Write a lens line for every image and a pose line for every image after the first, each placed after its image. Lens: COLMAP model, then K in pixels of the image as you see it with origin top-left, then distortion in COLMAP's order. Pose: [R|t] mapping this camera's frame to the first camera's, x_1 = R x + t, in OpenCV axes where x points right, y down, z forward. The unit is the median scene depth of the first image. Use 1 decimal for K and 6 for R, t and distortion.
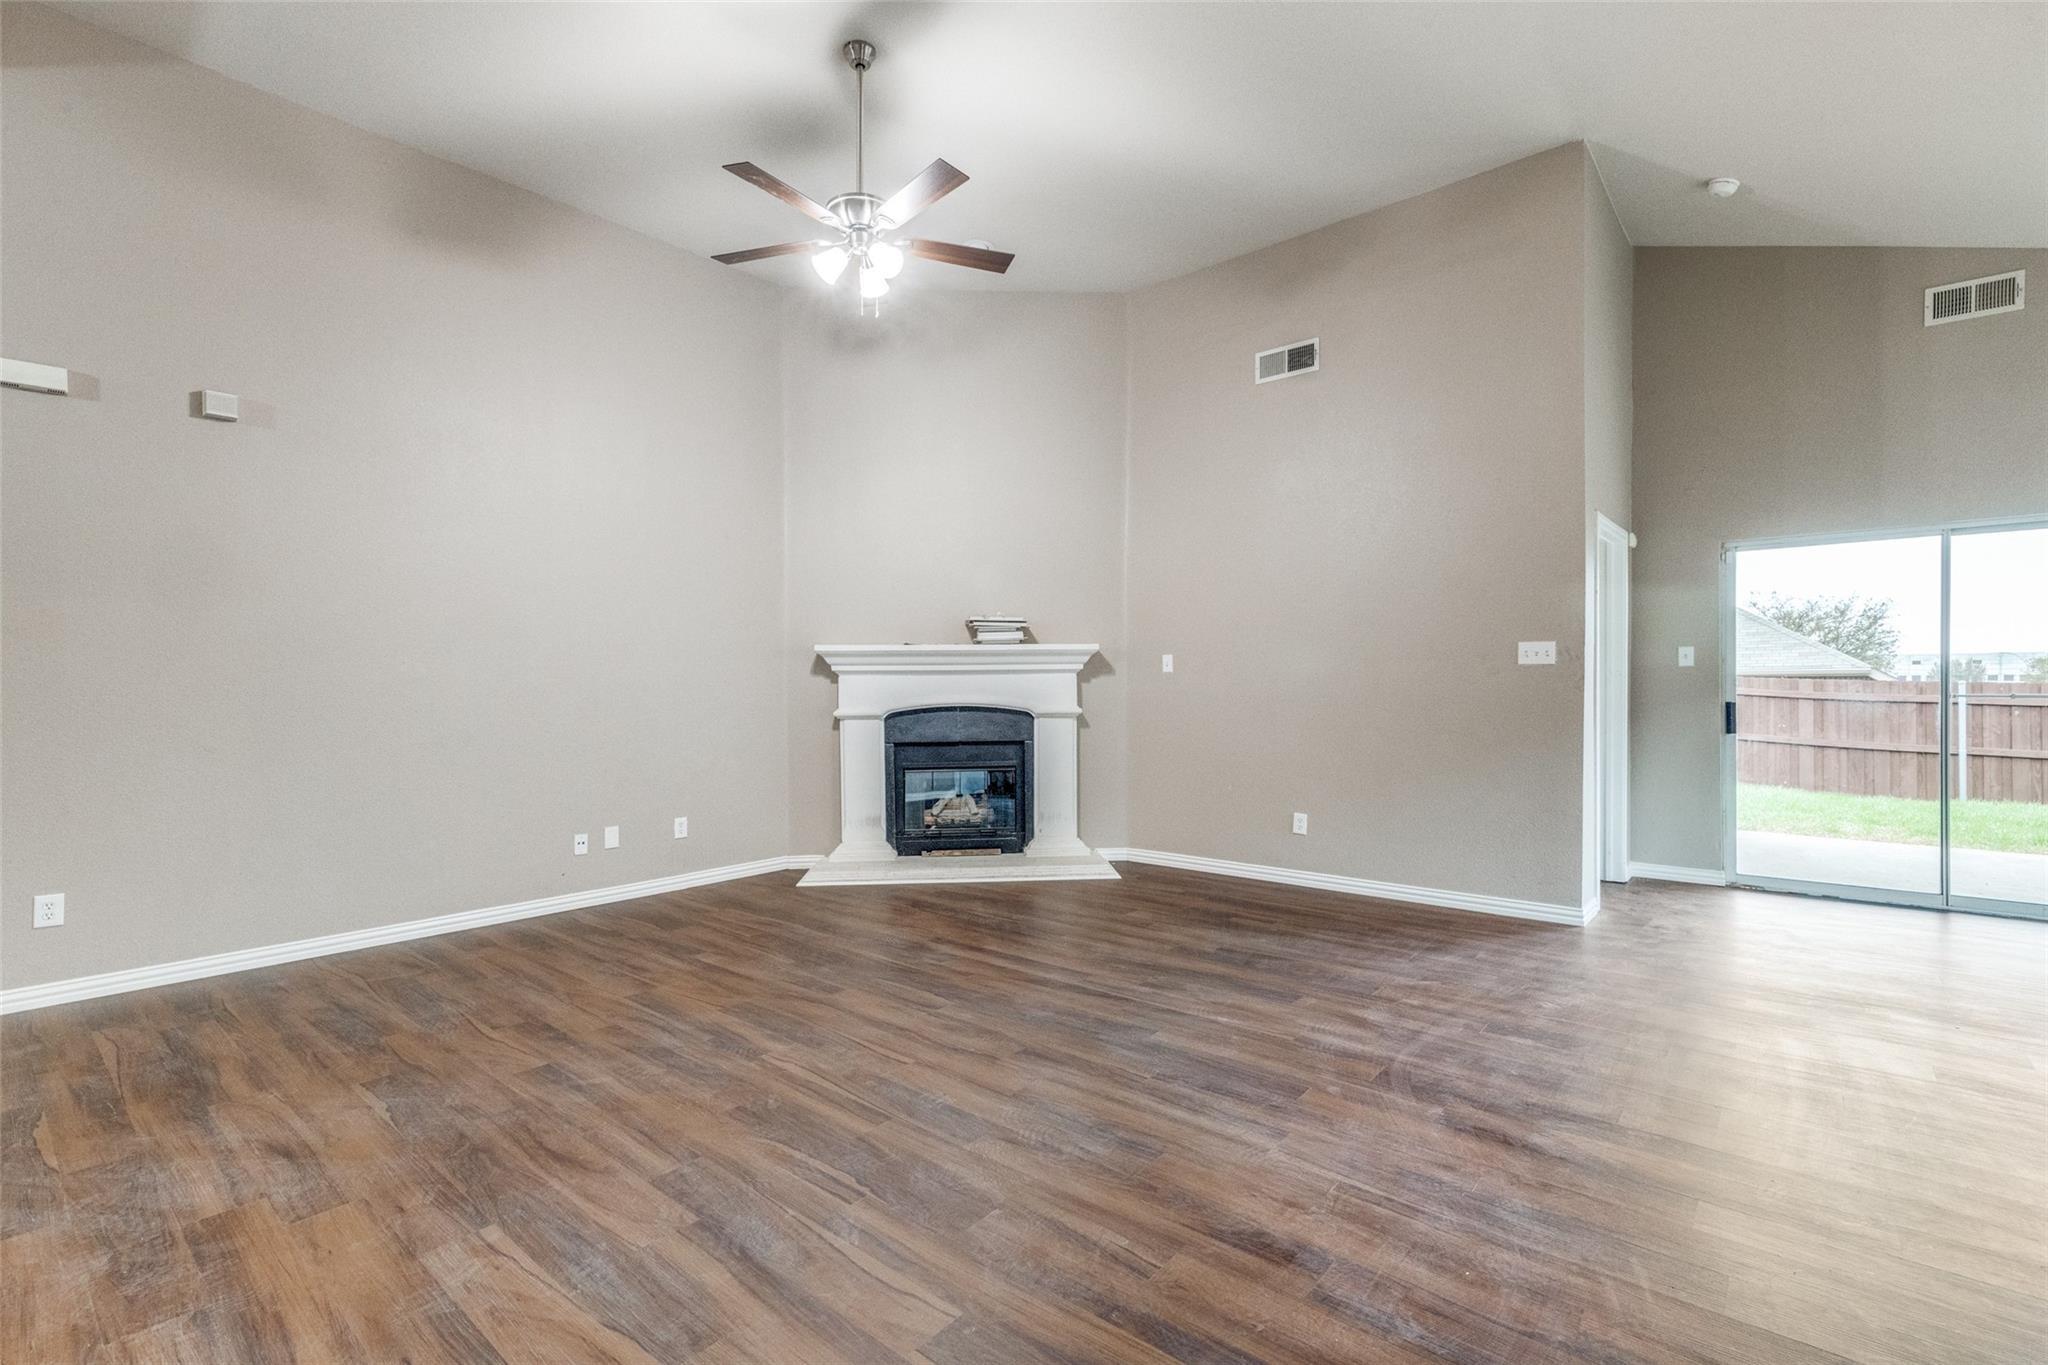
lens RADIAL K [[921.9, 0, 1023.9], [0, 921.9, 690.8], [0, 0, 1]] dist [0.002231, 0.000200]
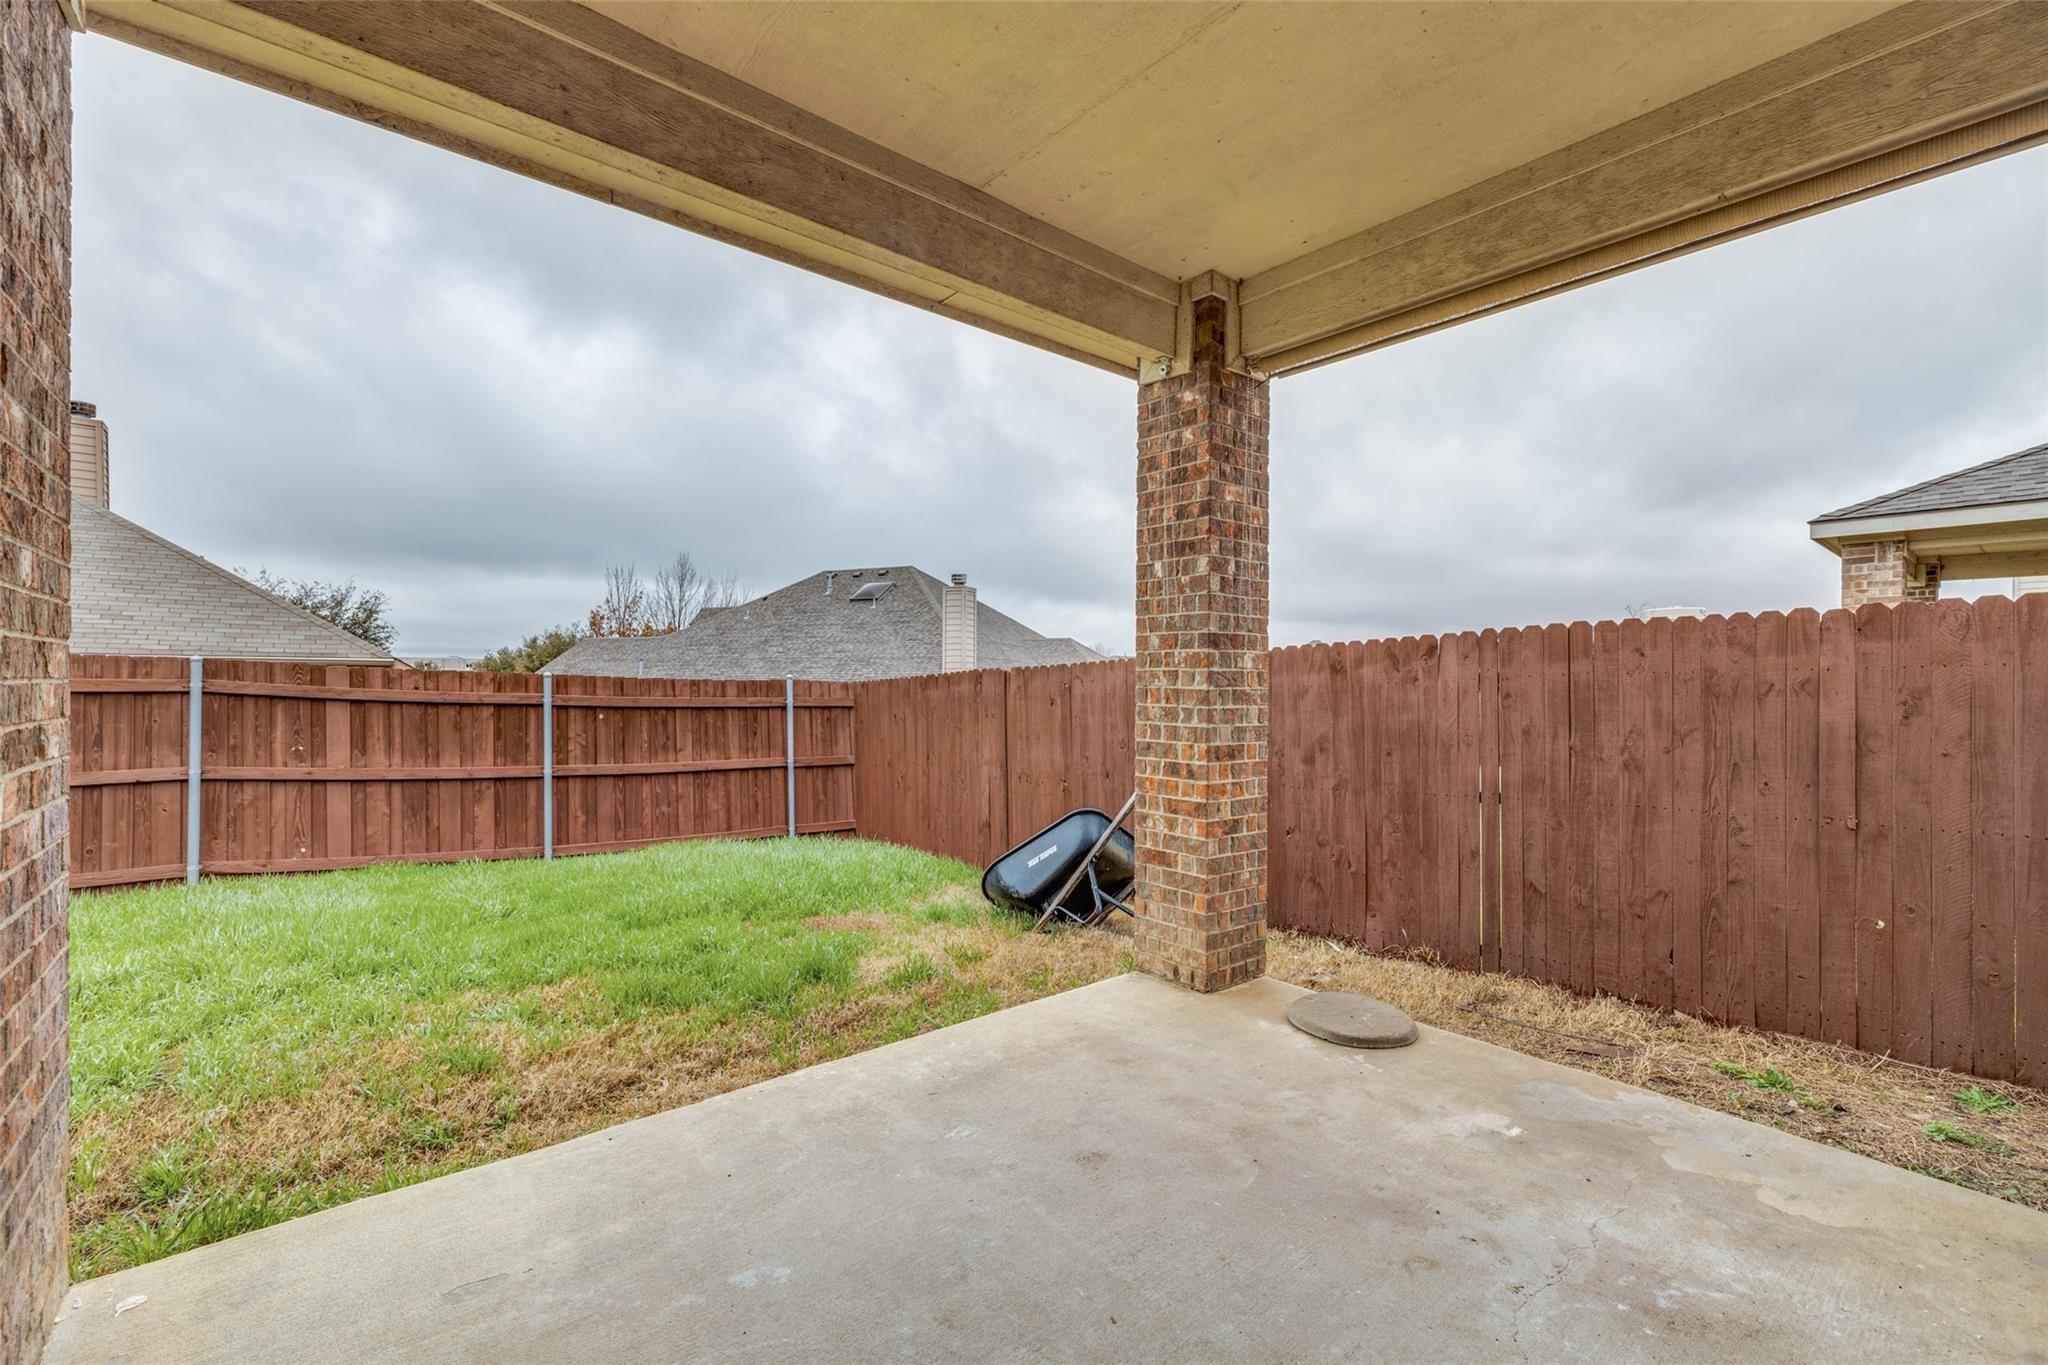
lens RADIAL K [[921.9, 0, 1023.9], [0, 921.9, 690.8], [0, 0, 1]] dist [0.002231, 0.000200]
pose [[0.195253, -0.001847, 0.980751, 0.372187], [-0.001220, 0.999997, 0.002126, 0.000672], [-0.980752, -0.001612, 0.195250, 0.476499]]
